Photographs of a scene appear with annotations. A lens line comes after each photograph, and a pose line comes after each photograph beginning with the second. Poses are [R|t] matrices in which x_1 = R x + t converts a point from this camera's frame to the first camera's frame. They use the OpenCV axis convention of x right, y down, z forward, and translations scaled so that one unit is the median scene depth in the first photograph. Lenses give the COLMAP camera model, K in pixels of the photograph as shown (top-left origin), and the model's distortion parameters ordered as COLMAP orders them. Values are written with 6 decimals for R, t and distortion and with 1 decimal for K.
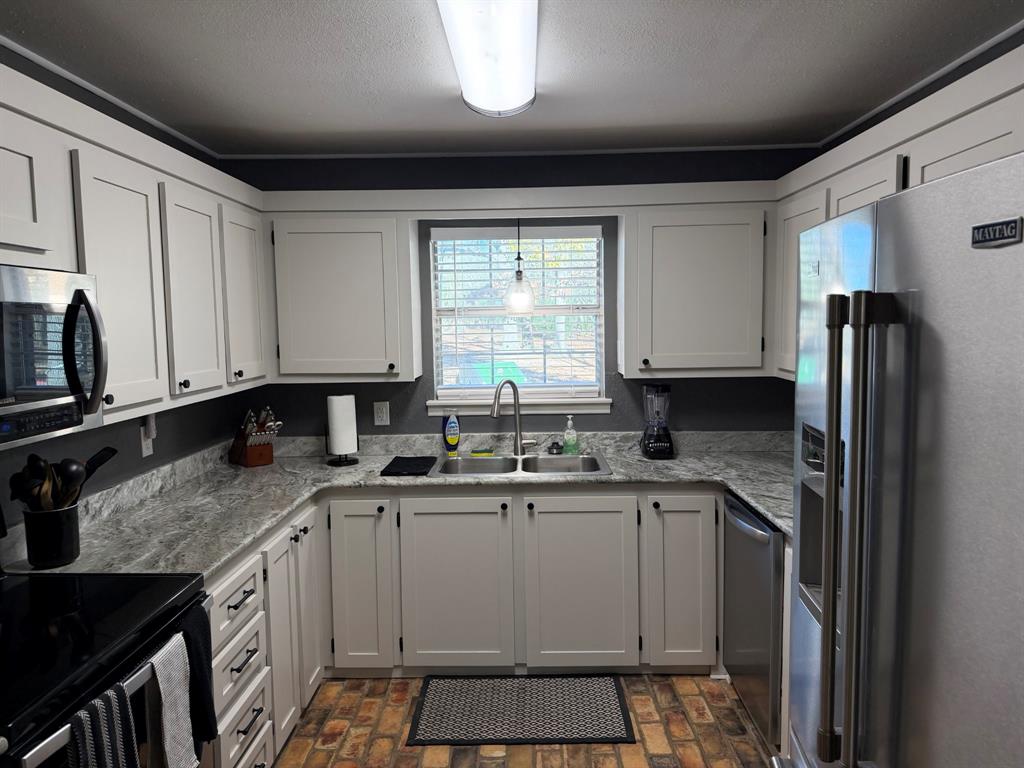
lens RADIAL K [[701.8, 0, 512.0], [0, 701.8, 384.0], [0, 0, 1]] dist [0.139765, -0.190052]
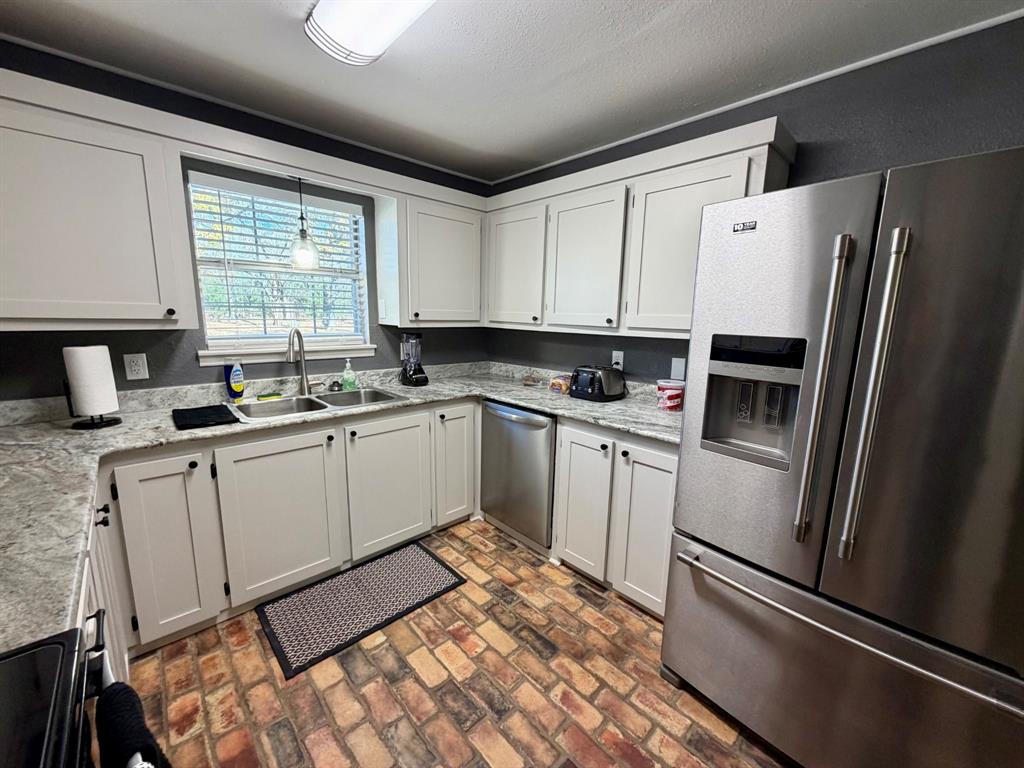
lens RADIAL K [[406.1, 0, 512.0], [0, 406.1, 384.0], [0, 0, 1]] dist [0.016327, -0.000094]
pose [[0.728991, -0.090614, 0.678499, -0.228807], [0.028995, 0.994398, 0.101649, 0.028249], [-0.683909, -0.054428, 0.727534, 0.315798]]
